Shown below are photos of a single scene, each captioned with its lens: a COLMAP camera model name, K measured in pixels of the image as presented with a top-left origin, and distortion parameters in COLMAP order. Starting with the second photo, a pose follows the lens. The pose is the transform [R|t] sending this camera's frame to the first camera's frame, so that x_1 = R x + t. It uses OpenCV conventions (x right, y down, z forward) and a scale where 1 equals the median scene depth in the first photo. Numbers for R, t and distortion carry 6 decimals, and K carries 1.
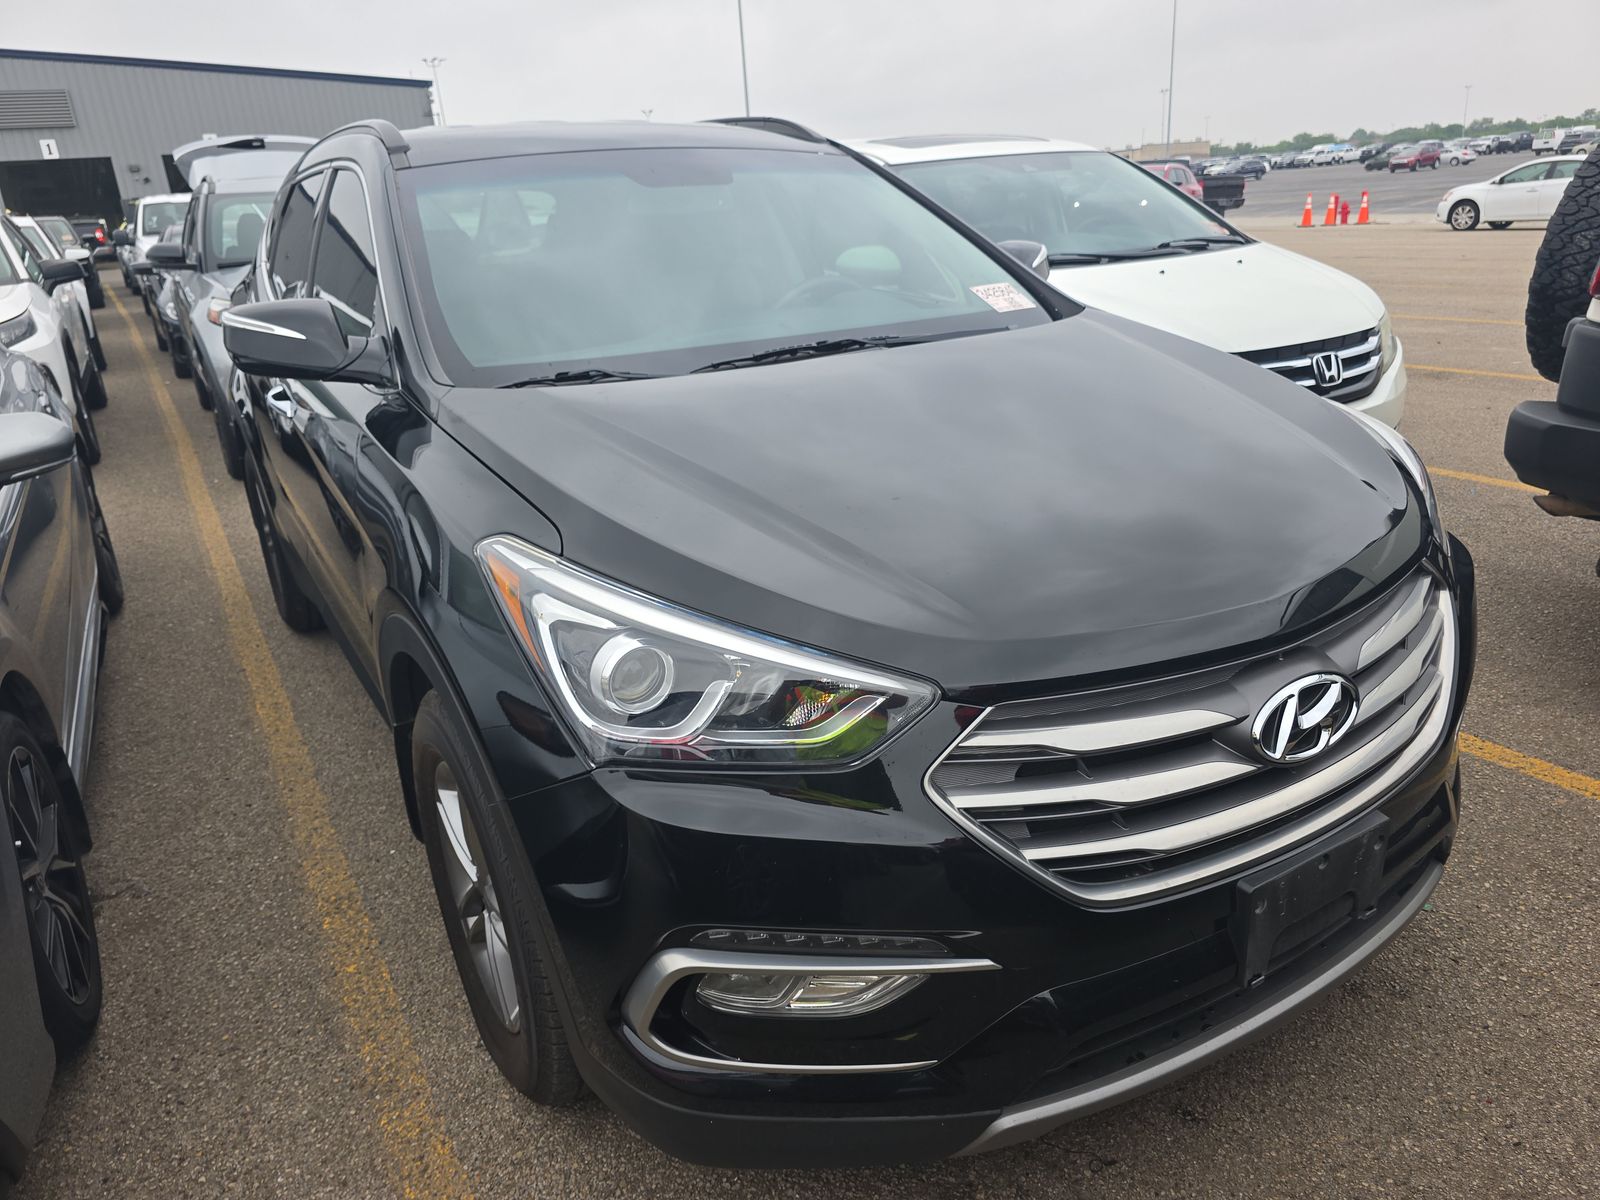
lens RADIAL K [[1078.8, 0, 800.0], [0, 1078.8, 600.0], [0, 0, 1]] dist [0.047374, -0.045279]
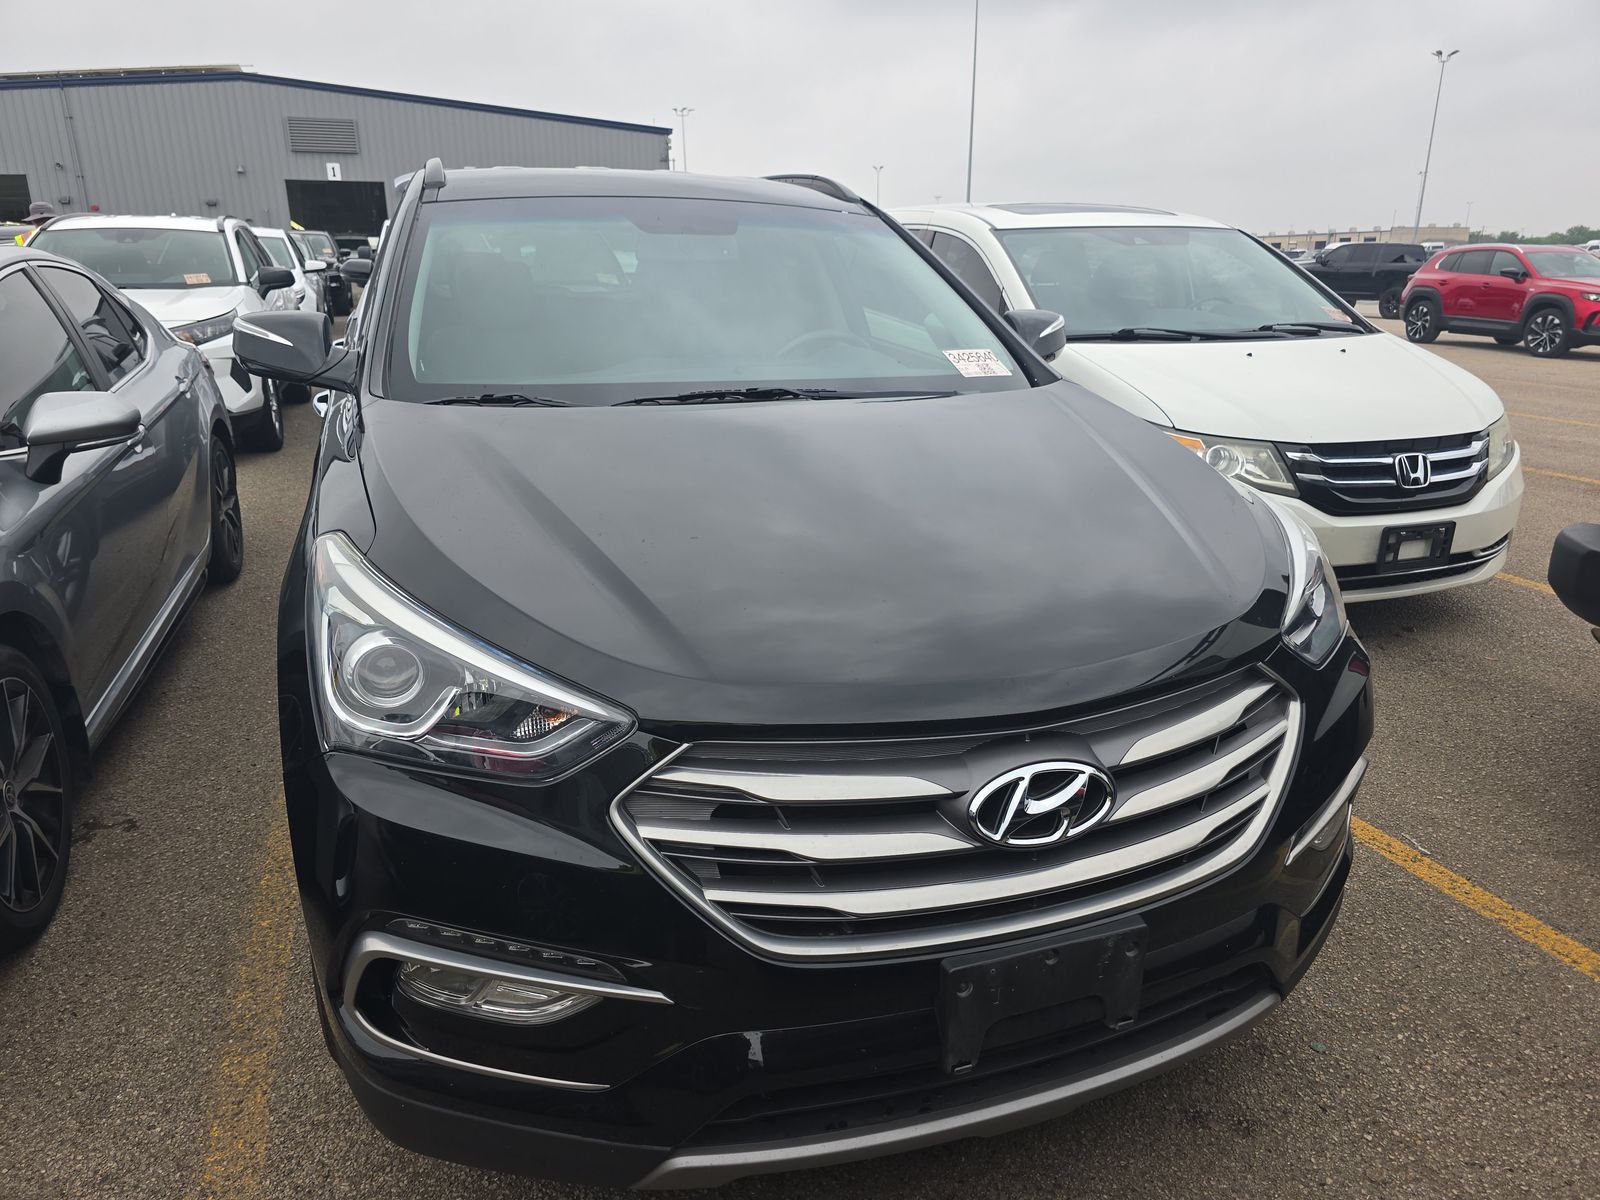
lens RADIAL K [[1077.0, 0, 800.0], [0, 1077.0, 600.0], [0, 0, 1]] dist [0.050674, -0.045226]
pose [[0.979872, 0.116806, -0.161887, 0.264174], [-0.123834, 0.991721, -0.033988, -0.009090], [0.156577, 0.053351, 0.986224, 0.000349]]
